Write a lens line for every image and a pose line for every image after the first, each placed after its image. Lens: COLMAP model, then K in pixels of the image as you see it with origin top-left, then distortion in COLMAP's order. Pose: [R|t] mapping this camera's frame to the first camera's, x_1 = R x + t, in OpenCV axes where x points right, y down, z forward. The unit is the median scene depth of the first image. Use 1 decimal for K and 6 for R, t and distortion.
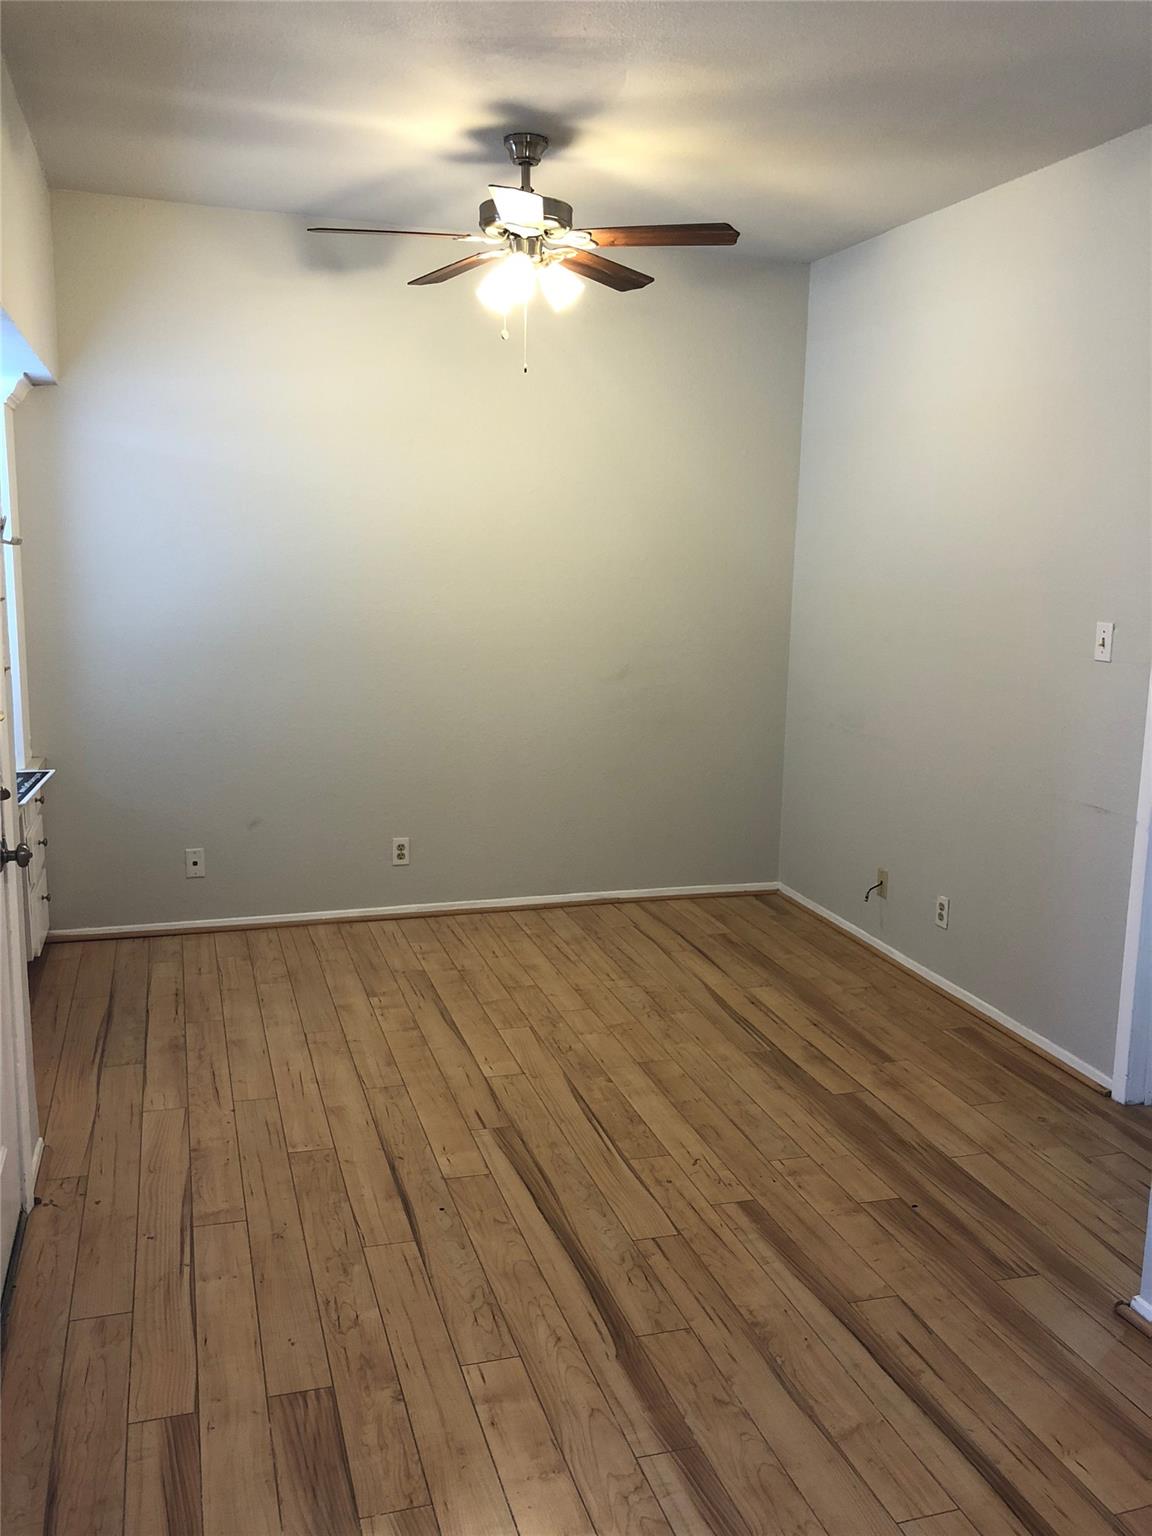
lens RADIAL K [[1269.2, 0, 598.1], [0, 1269.2, 770.7], [0, 0, 1]] dist [0.020081, -0.002582]
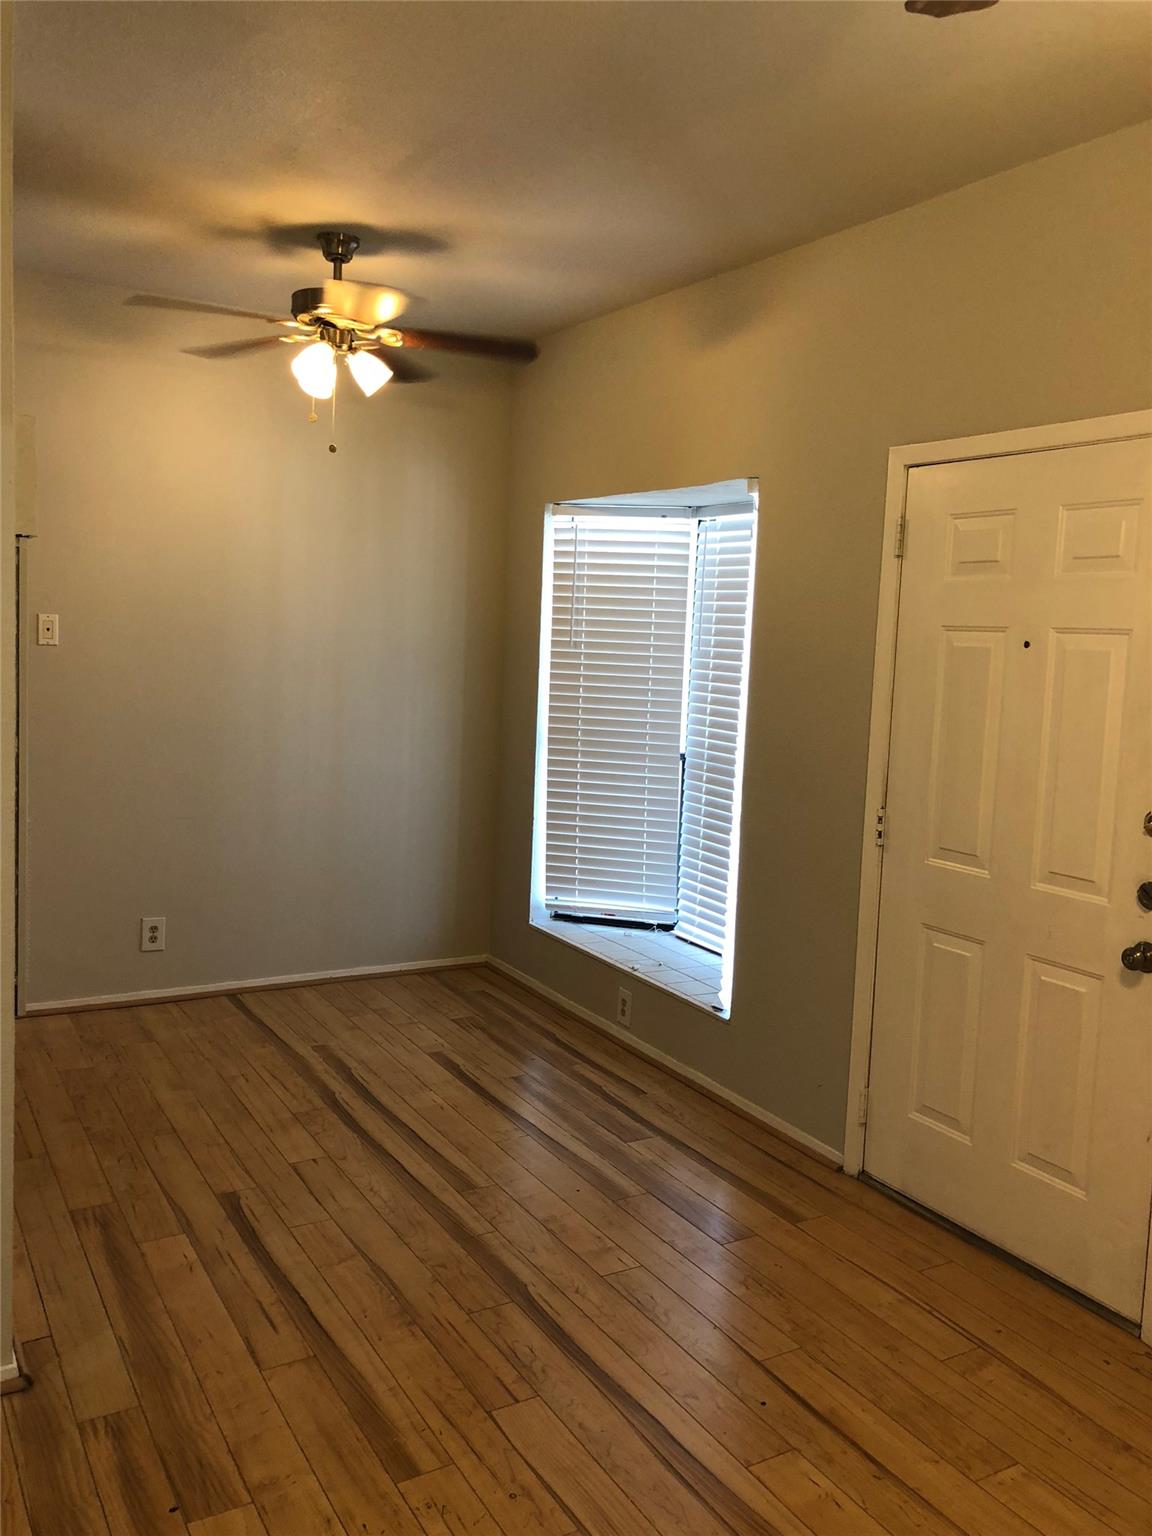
lens RADIAL K [[1269.2, 0, 598.1], [0, 1269.2, 770.7], [0, 0, 1]] dist [0.020081, -0.002582]
pose [[-0.973717, -0.041483, -0.223951, 0.220479], [-0.102630, 0.957706, 0.268825, -0.321675], [0.203327, 0.284744, -0.936792, 1.836720]]
